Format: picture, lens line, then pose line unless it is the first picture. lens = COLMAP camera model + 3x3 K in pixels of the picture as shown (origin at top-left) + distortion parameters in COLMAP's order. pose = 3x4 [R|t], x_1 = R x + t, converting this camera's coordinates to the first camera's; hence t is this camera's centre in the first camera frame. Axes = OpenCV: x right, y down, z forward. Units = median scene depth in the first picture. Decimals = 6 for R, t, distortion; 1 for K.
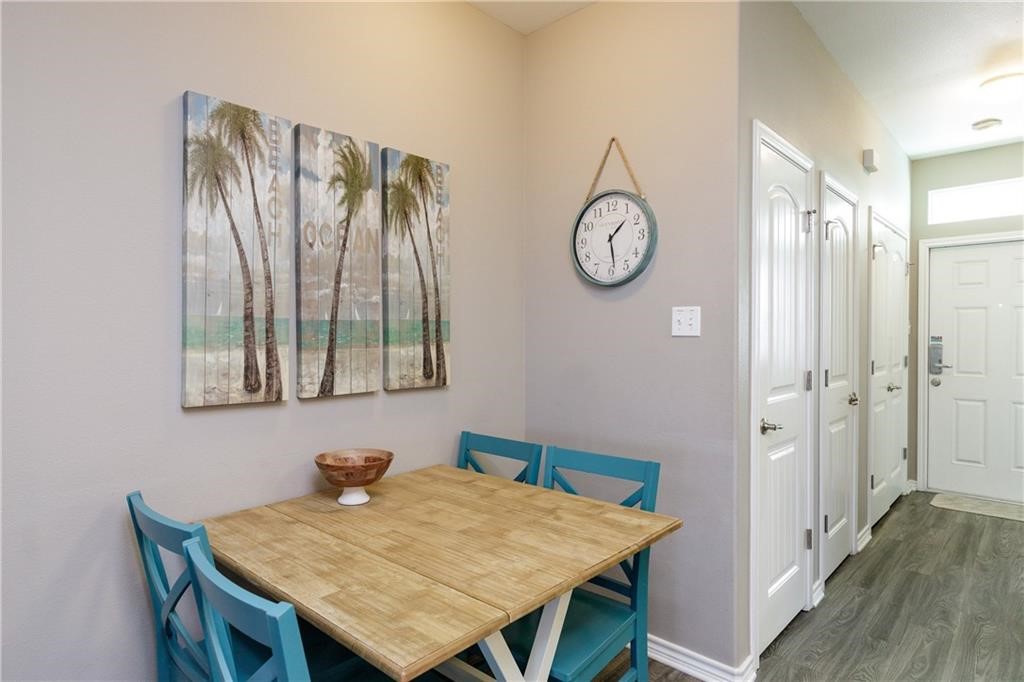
lens RADIAL K [[556.3, 0, 495.1], [0, 556.3, 346.1], [0, 0, 1]] dist [-0.011943, 0.001647]
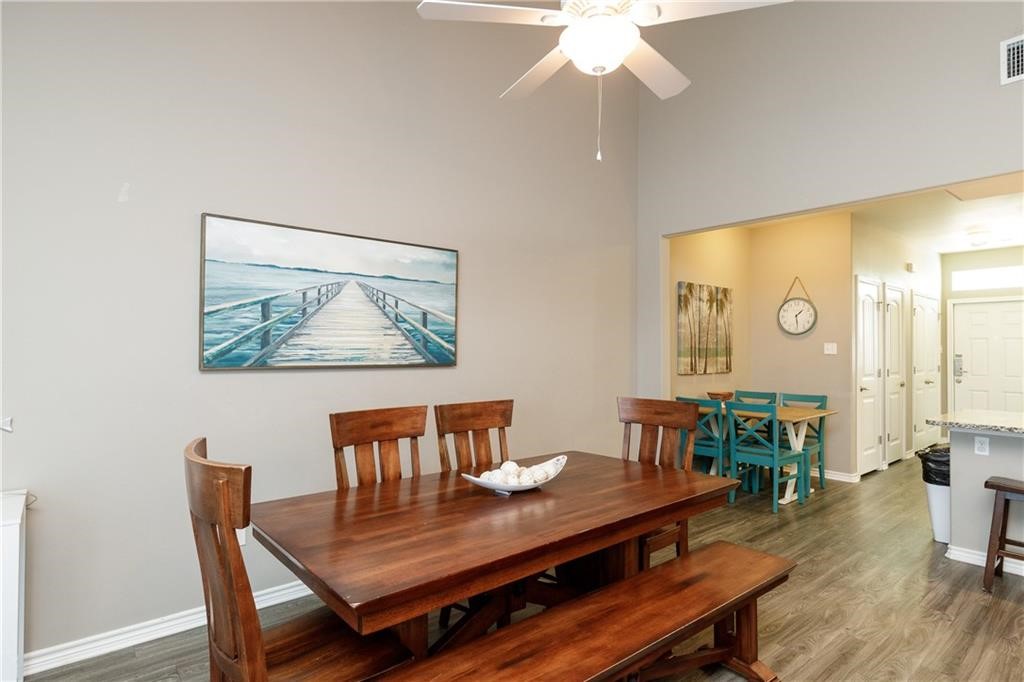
lens RADIAL K [[556.3, 0, 486.4], [0, 556.3, 344.6], [0, 0, 1]] dist [-0.011943, 0.001647]
pose [[0.993869, 0.003260, -0.110514, -1.068350], [-0.006711, 0.999501, -0.030867, 0.031330], [0.110358, 0.031419, 0.993395, -1.950267]]
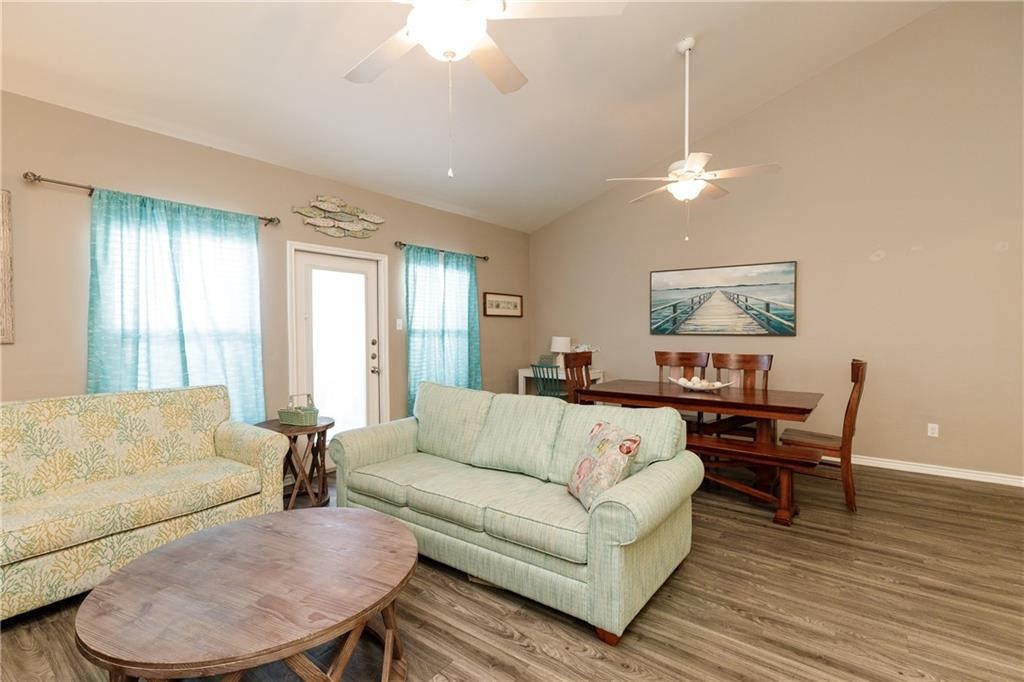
lens RADIAL K [[469.2, 0, 522.6], [0, 469.2, 328.9], [0, 0, 1]] dist [0.004618, -0.000646]
pose [[0.109083, 0.001907, -0.994031, 0.814769], [-0.020560, 0.999789, -0.000338, 0.039372], [0.993820, 0.020475, 0.109099, -1.776687]]
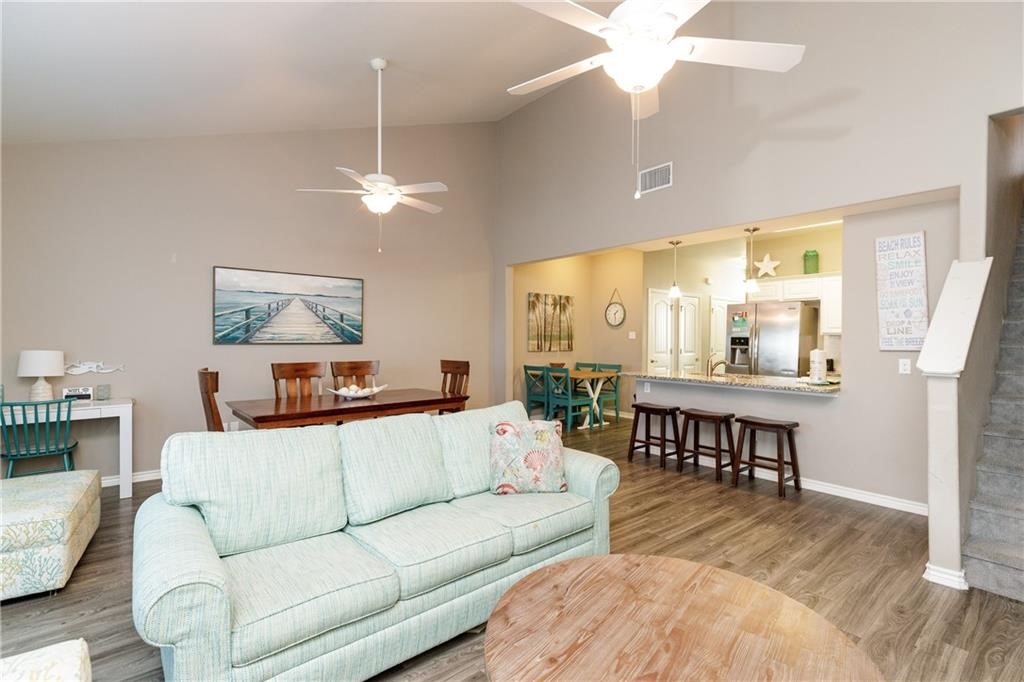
lens RADIAL K [[469.2, 0, 490.4], [0, 469.2, 349.4], [0, 0, 1]] dist [0.004618, -0.000646]
pose [[0.991137, 0.006954, -0.132663, -0.258549], [-0.006900, 0.999976, 0.000866, 0.071304], [0.132665, 0.000057, 0.991161, -2.792346]]
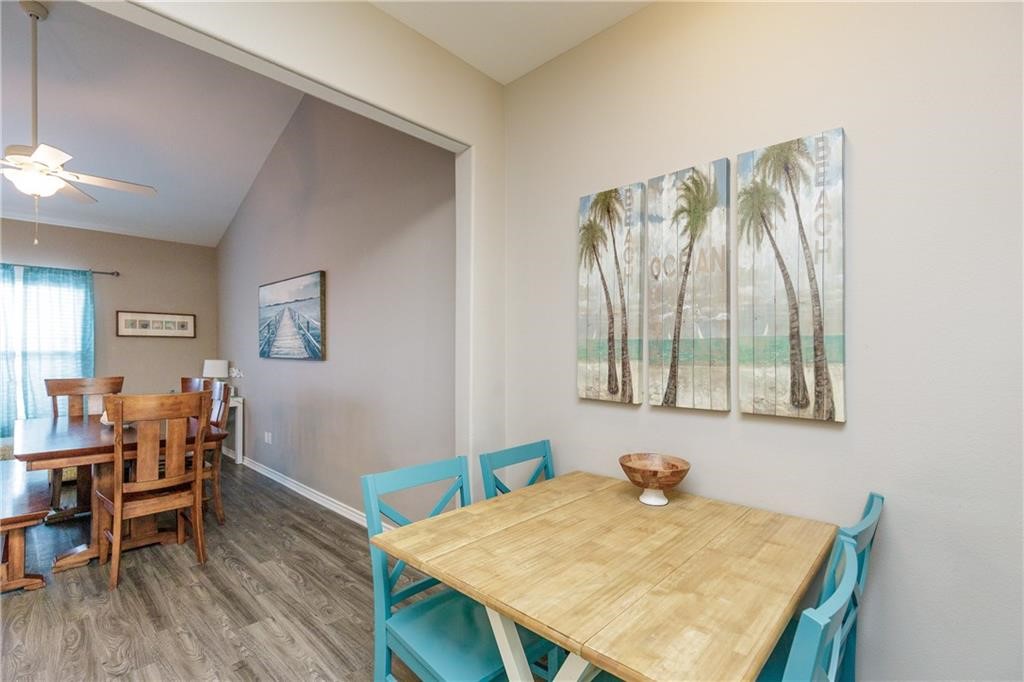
lens RADIAL K [[469.2, 0, 519.8], [0, 469.2, 349.2], [0, 0, 1]] dist [0.004618, -0.000646]
pose [[0.010416, -0.001510, -0.999945, 0.613906], [-0.024208, 0.999705, -0.001761, -0.017041], [0.999653, 0.024225, 0.010376, 0.641460]]
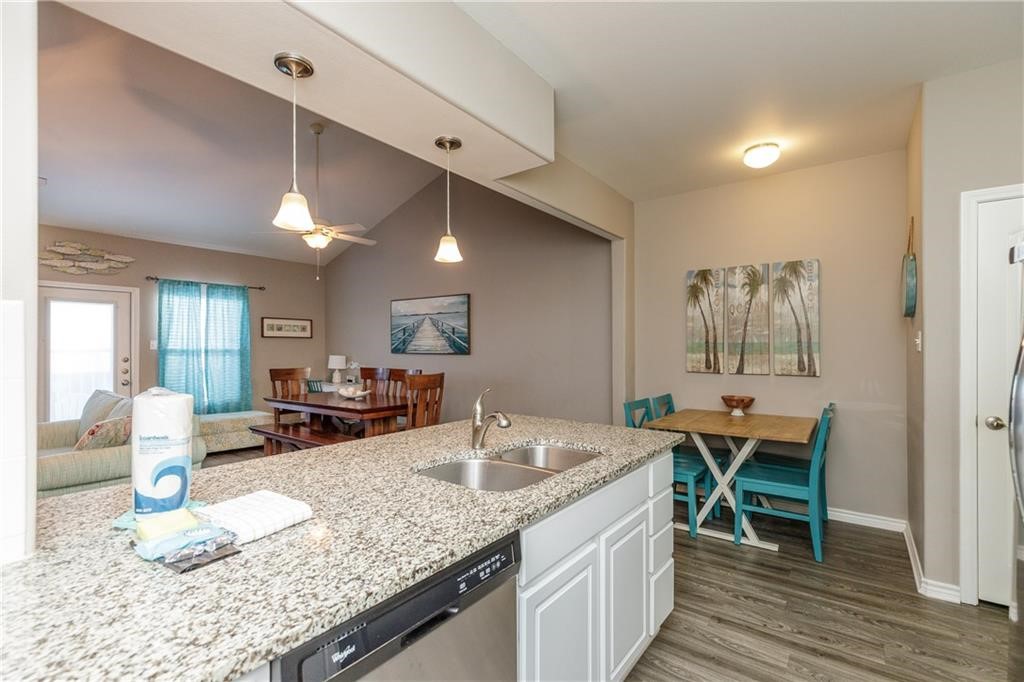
lens RADIAL K [[469.2, 0, 519.5], [0, 469.2, 341.6], [0, 0, 1]] dist [0.004618, -0.000646]
pose [[0.119452, -0.009897, -0.992791, 1.542386], [-0.021404, 0.999692, -0.012542, -0.004886], [0.992609, 0.022748, 0.119203, -0.203375]]
